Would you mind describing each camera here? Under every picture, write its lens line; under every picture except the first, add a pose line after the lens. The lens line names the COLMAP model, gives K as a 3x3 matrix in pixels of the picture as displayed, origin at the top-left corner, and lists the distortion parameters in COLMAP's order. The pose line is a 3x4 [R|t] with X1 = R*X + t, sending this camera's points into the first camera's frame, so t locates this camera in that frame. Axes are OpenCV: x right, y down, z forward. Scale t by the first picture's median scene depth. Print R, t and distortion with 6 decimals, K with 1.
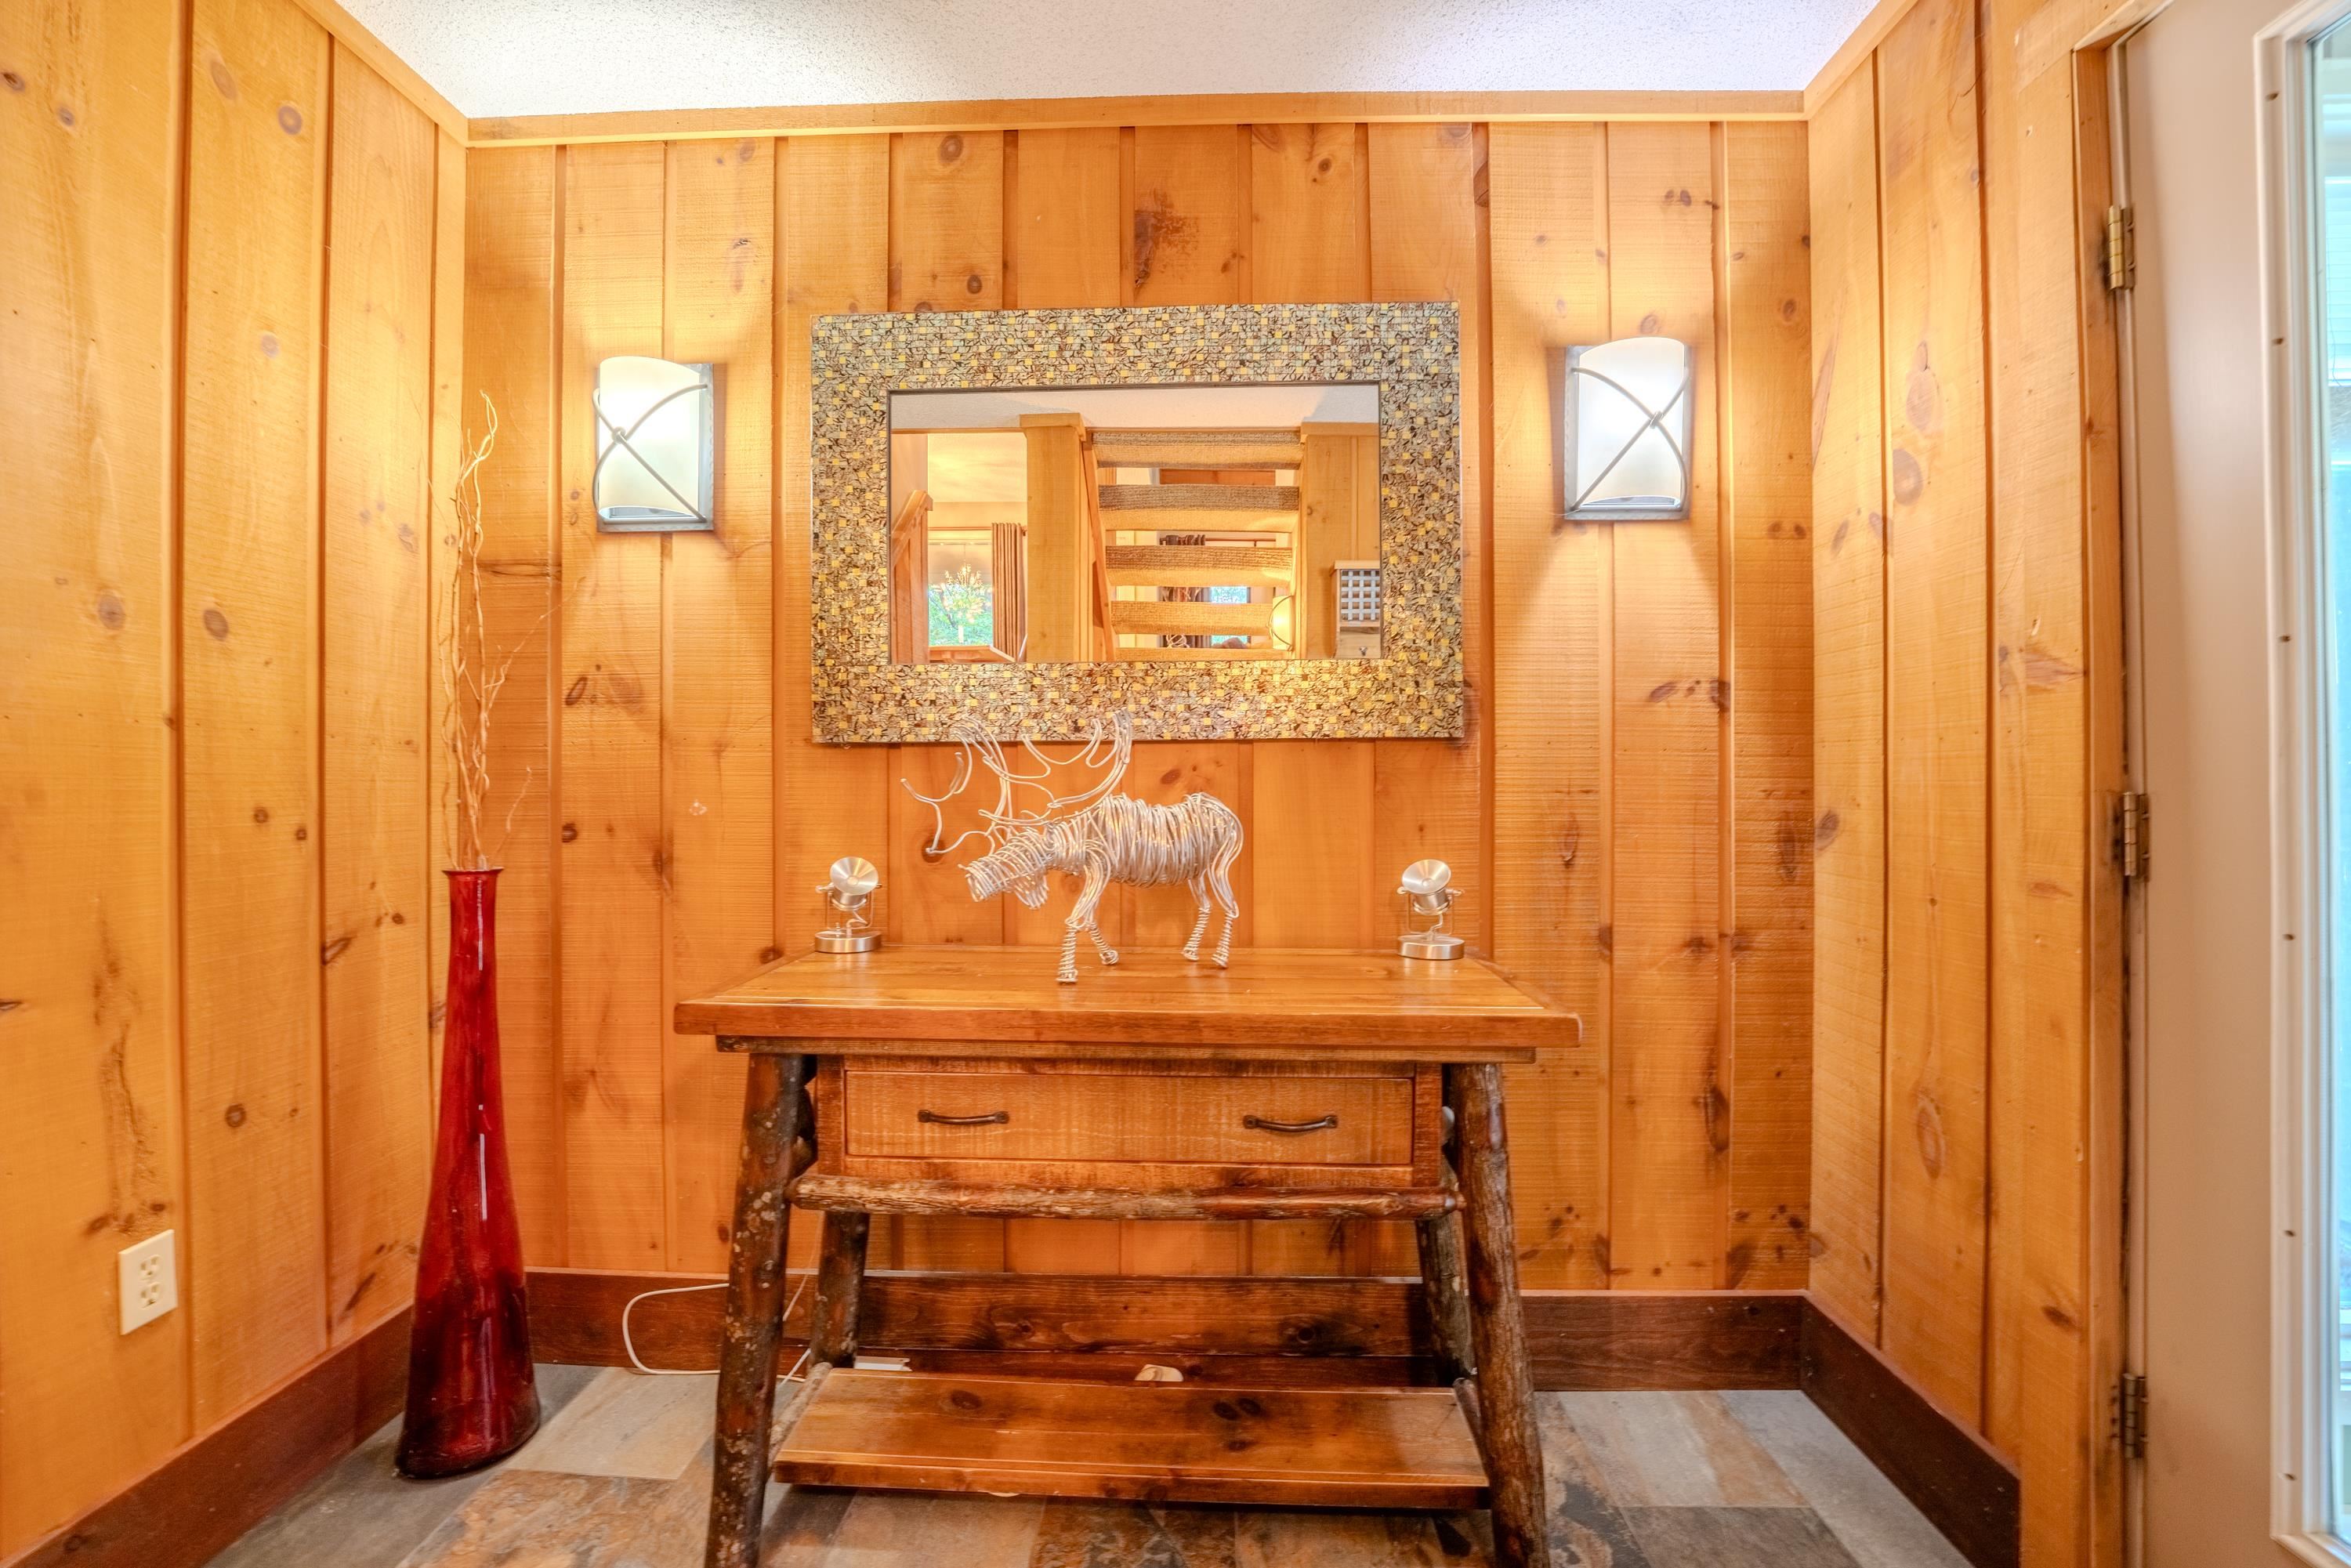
lens RADIAL K [[953.1, 0, 1176.7], [0, 953.1, 781.1], [0, 0, 1]] dist [-0.033616, 0.008175]
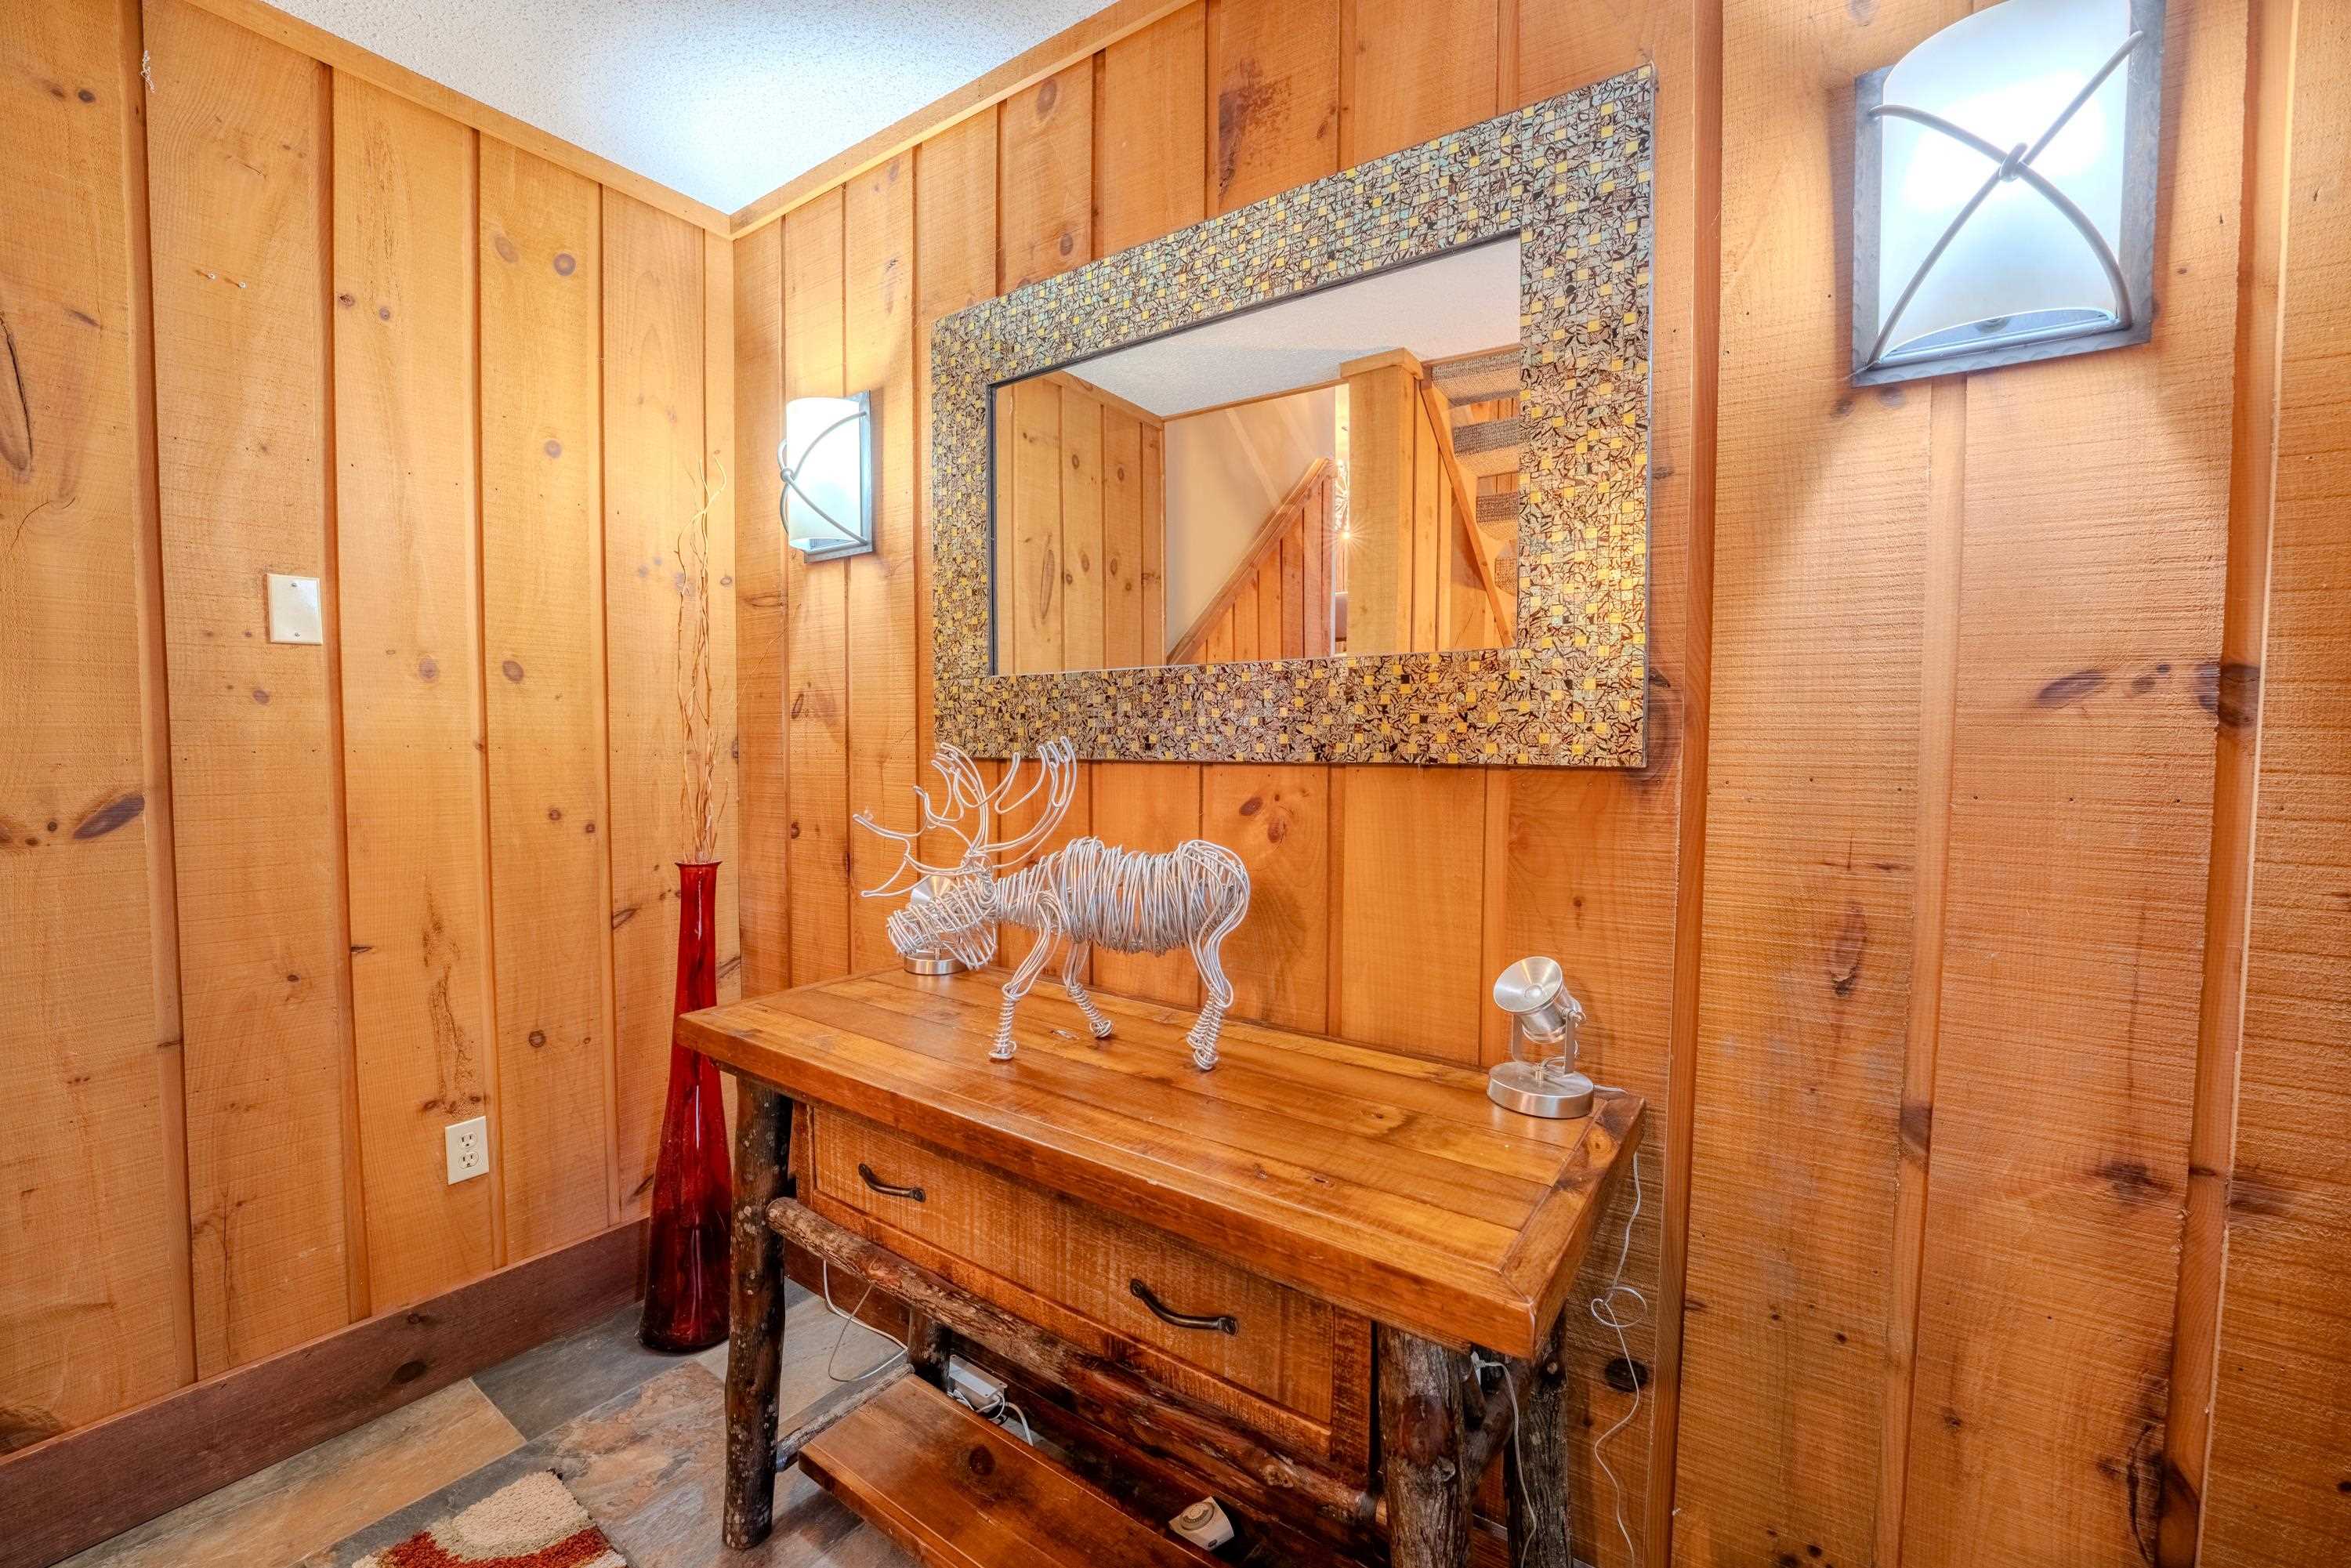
lens RADIAL K [[951.3, 0, 1169.9], [0, 951.3, 784.2], [0, 0, 1]] dist [-0.029393, 0.003243]
pose [[0.839150, 0.032373, -0.542936, 0.376170], [-0.008442, 0.998882, 0.046513, -0.061007], [0.543835, -0.034448, 0.838485, 0.297166]]
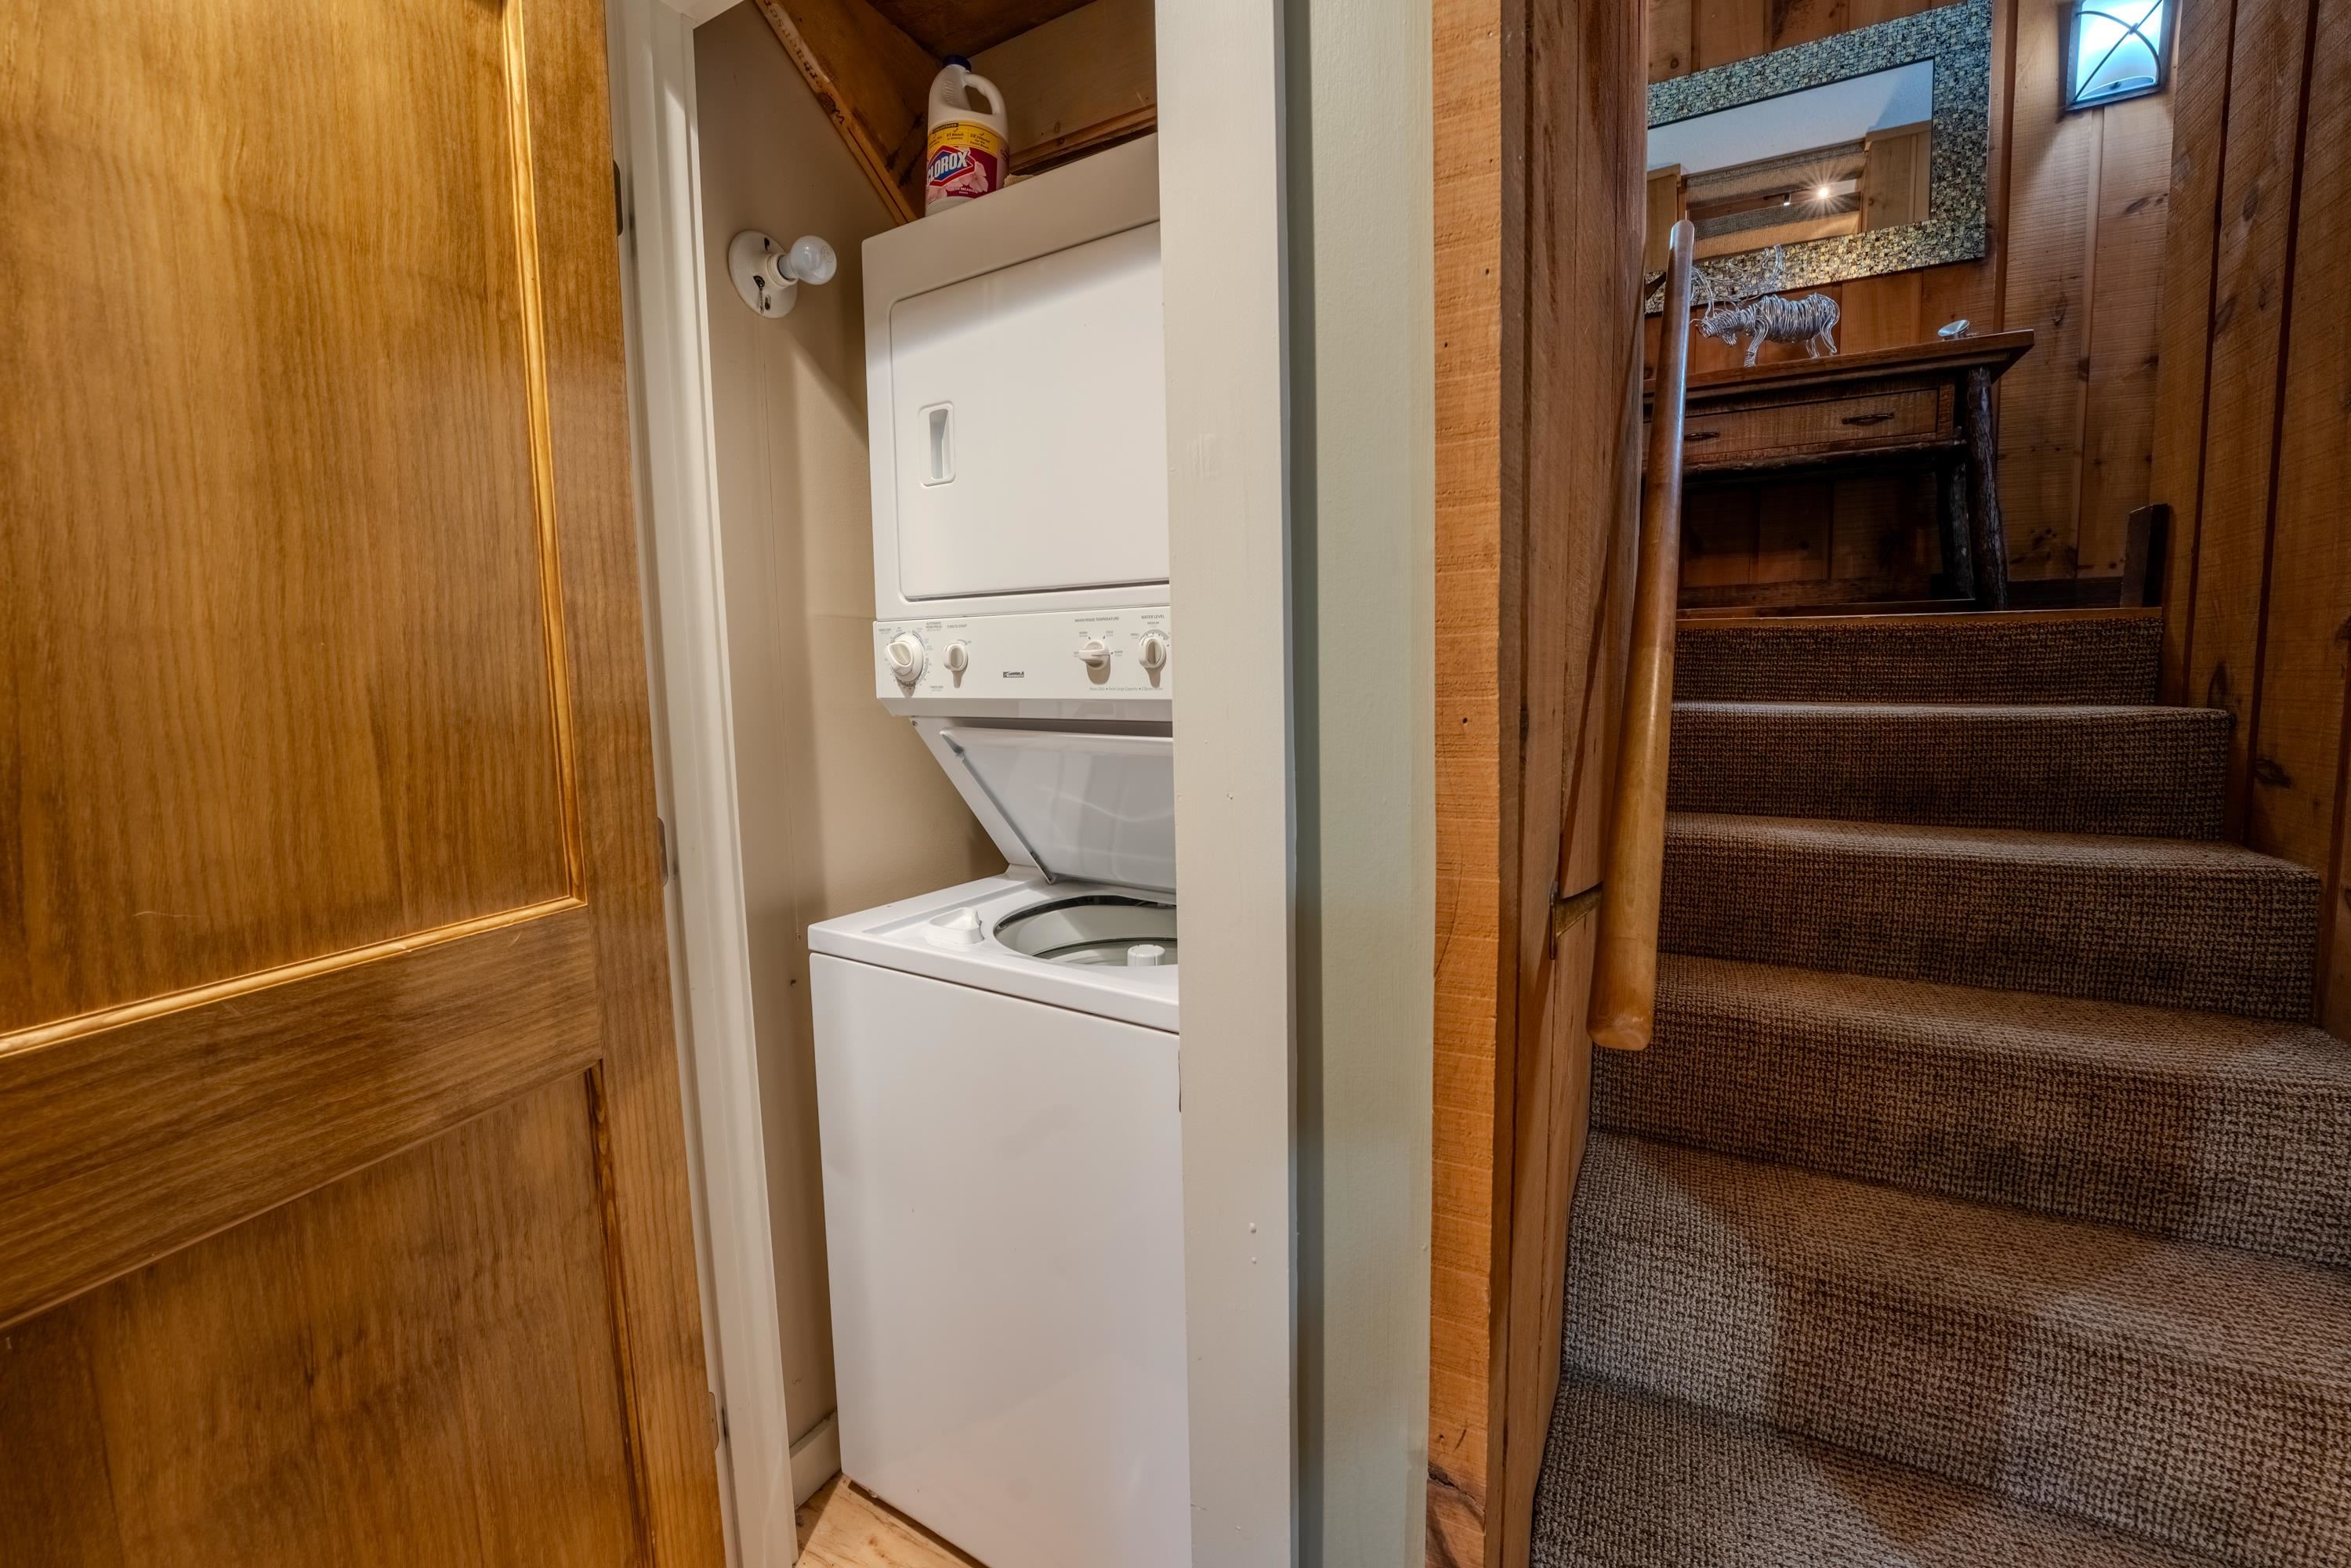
lens RADIAL K [[960.9, 0, 1171.9], [0, 960.9, 782.1], [0, 0, 1]] dist [-0.034053, 0.005932]
pose [[0.893827, 0.029716, -0.447427, -0.237170], [0.016981, 0.994843, 0.099995, 0.714659], [0.448091, -0.096976, 0.888713, -1.282383]]
